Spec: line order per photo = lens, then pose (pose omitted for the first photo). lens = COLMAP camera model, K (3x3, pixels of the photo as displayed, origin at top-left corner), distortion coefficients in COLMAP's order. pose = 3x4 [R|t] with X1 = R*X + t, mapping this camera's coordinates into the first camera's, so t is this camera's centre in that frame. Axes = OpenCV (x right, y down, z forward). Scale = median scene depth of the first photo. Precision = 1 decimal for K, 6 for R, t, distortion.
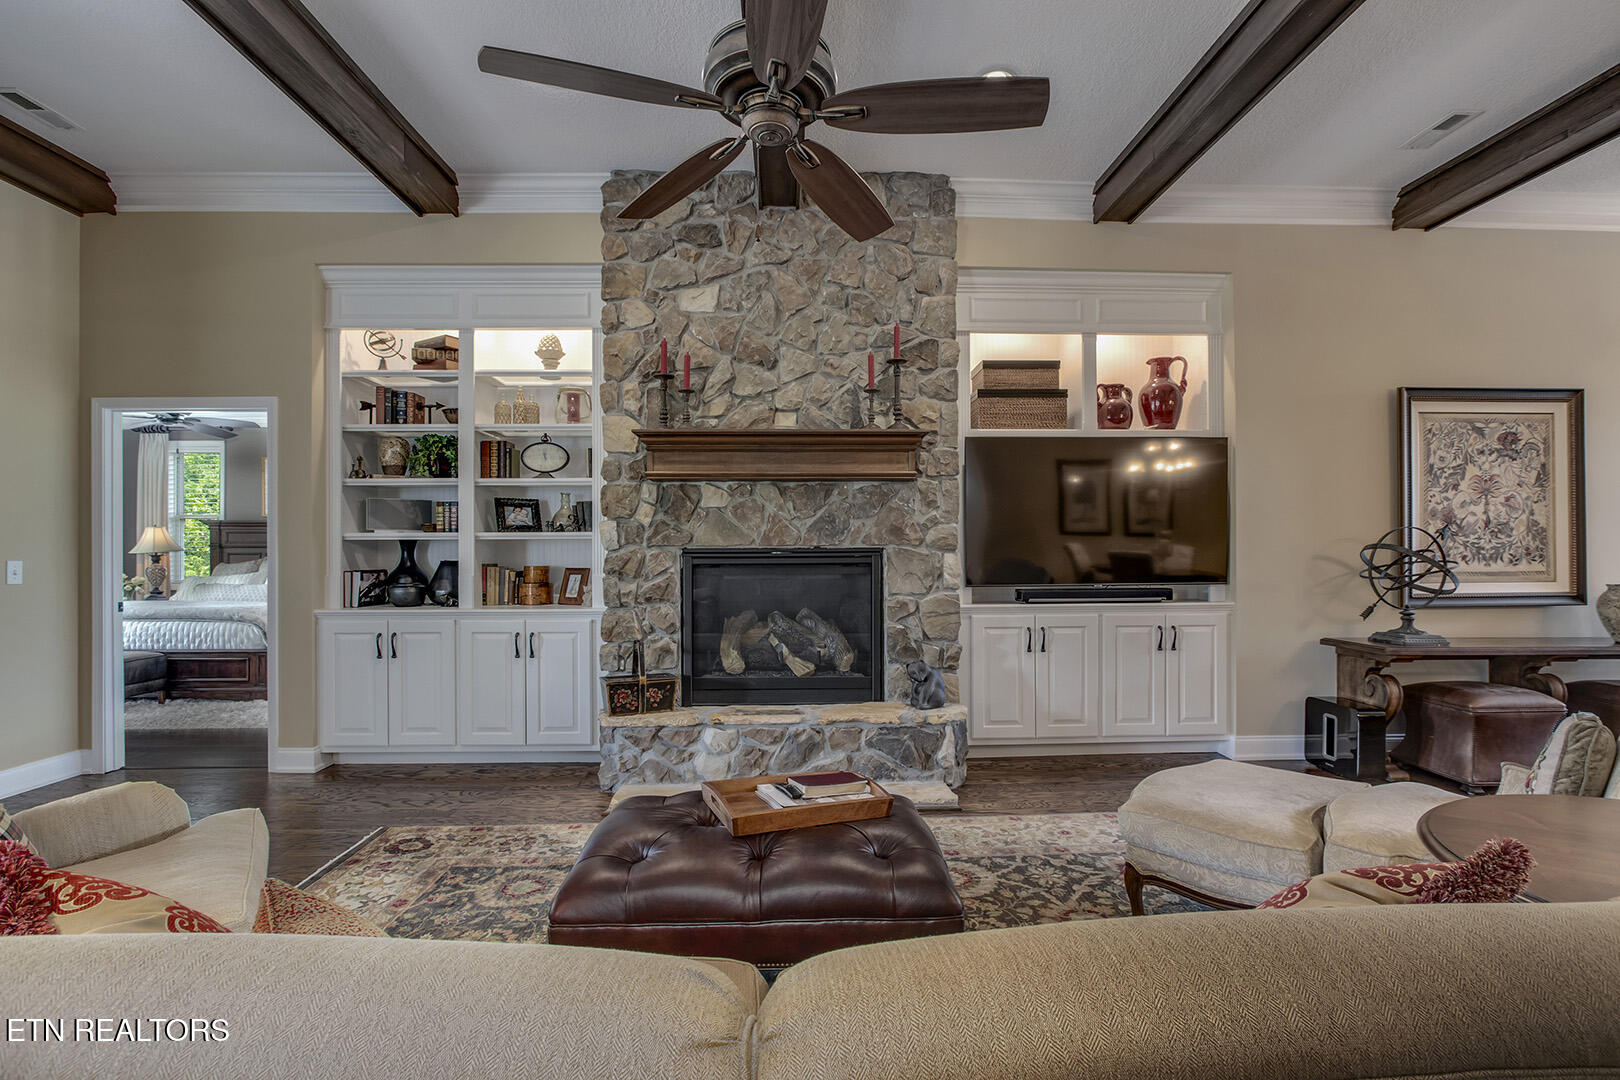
lens RADIAL K [[741.4, 0, 805.2], [0, 741.4, 548.1], [0, 0, 1]] dist [-0.016718, 0.000355]
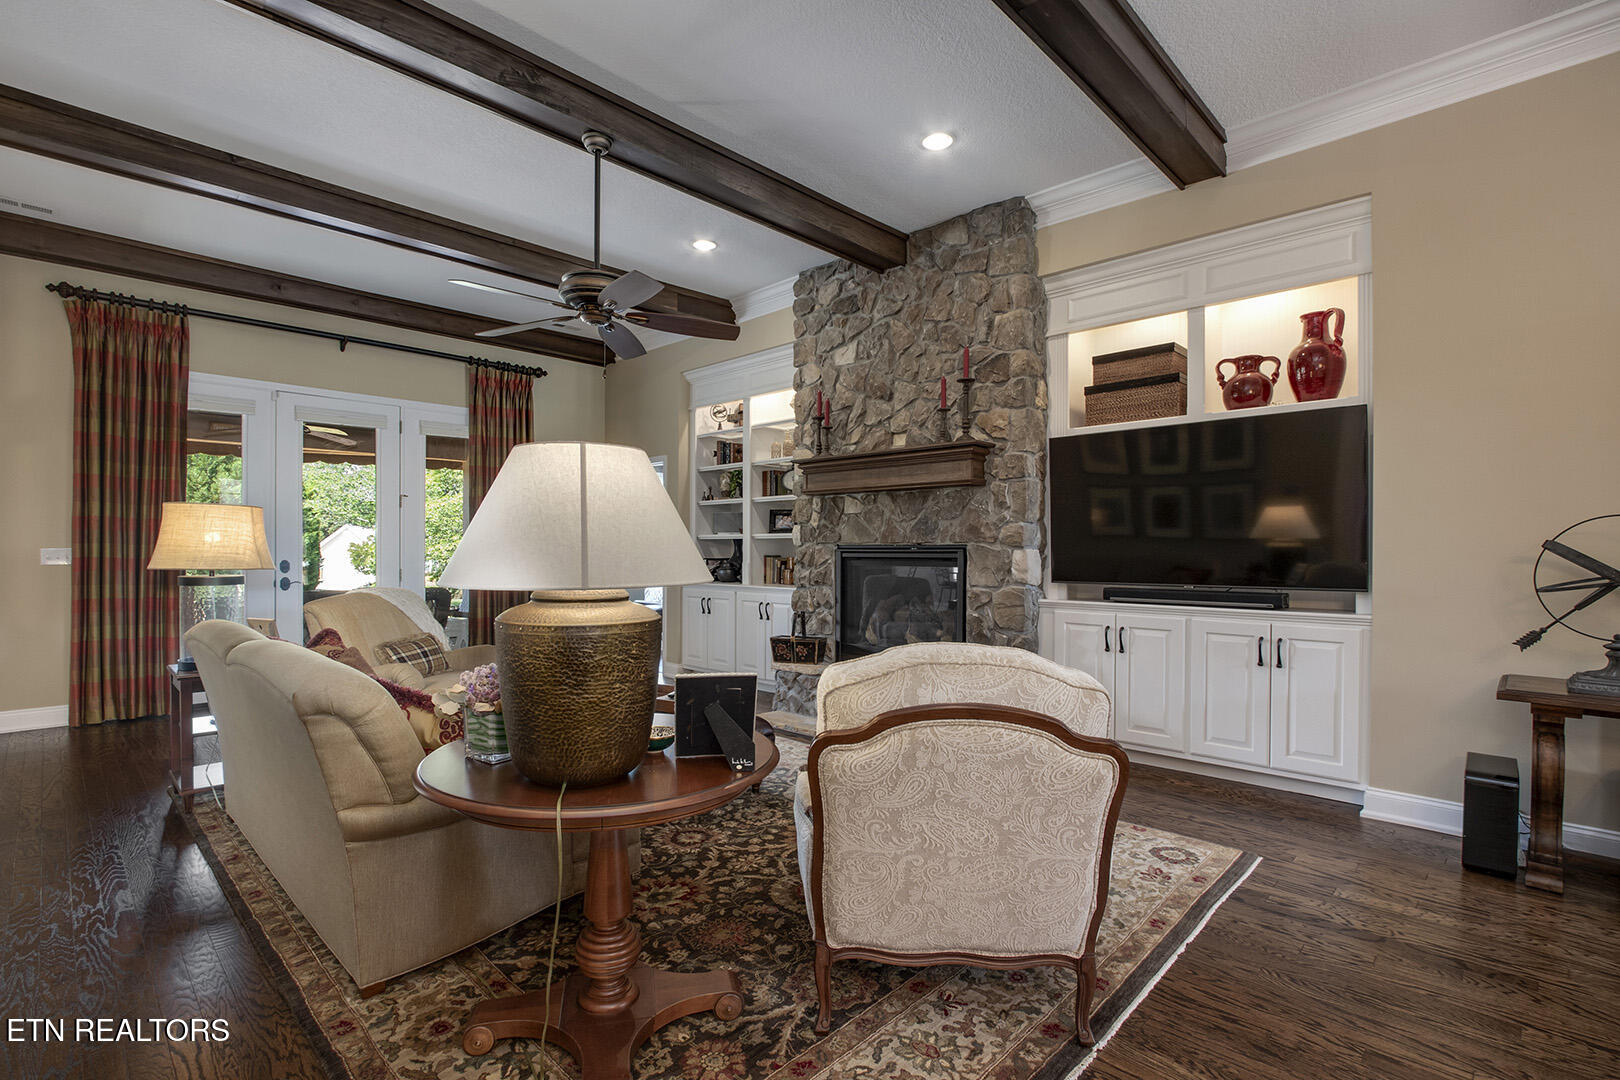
lens RADIAL K [[741.4, 0, 798.4], [0, 741.4, 543.7], [0, 0, 1]] dist [-0.016718, 0.000355]
pose [[0.700241, 0.000936, -0.713906, 0.734591], [0.000432, 0.999998, 0.001735, -0.004396], [0.713906, -0.001523, 0.700239, 0.022613]]
